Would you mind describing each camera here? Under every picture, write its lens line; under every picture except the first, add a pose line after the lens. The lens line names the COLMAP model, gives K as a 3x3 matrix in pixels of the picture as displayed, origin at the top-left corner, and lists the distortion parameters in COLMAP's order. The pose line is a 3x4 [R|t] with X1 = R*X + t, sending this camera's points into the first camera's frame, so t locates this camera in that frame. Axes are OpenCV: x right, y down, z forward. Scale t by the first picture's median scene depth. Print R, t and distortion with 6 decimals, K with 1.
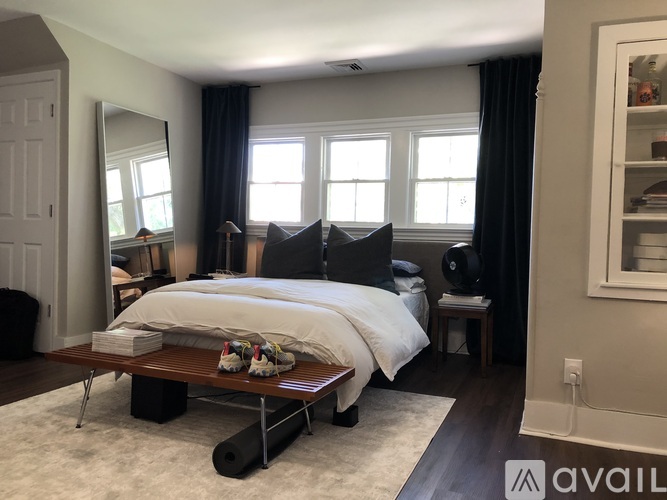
lens RADIAL K [[551.3, 0, 332.6], [0, 551.3, 249.7], [0, 0, 1]] dist [-0.005844, -0.001413]
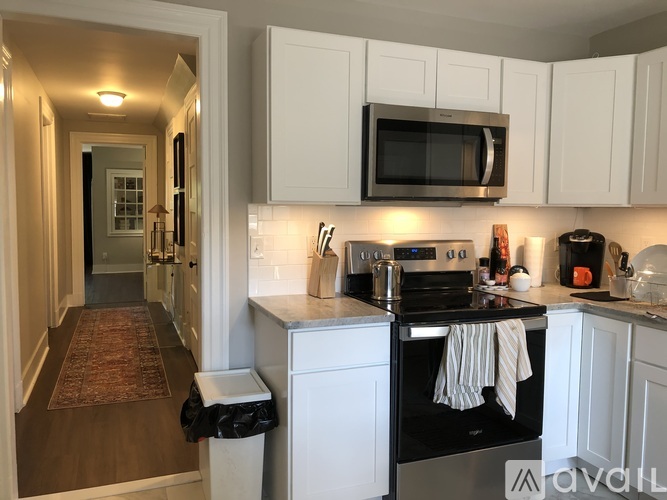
lens RADIAL K [[551.3, 0, 332.9], [0, 551.3, 249.2], [0, 0, 1]] dist [-0.005844, -0.001413]
pose [[0.722872, -0.071942, 0.687227, -1.102915], [0.027793, 0.996788, 0.075113, -0.078484], [-0.690423, -0.035197, 0.722549, -3.011149]]
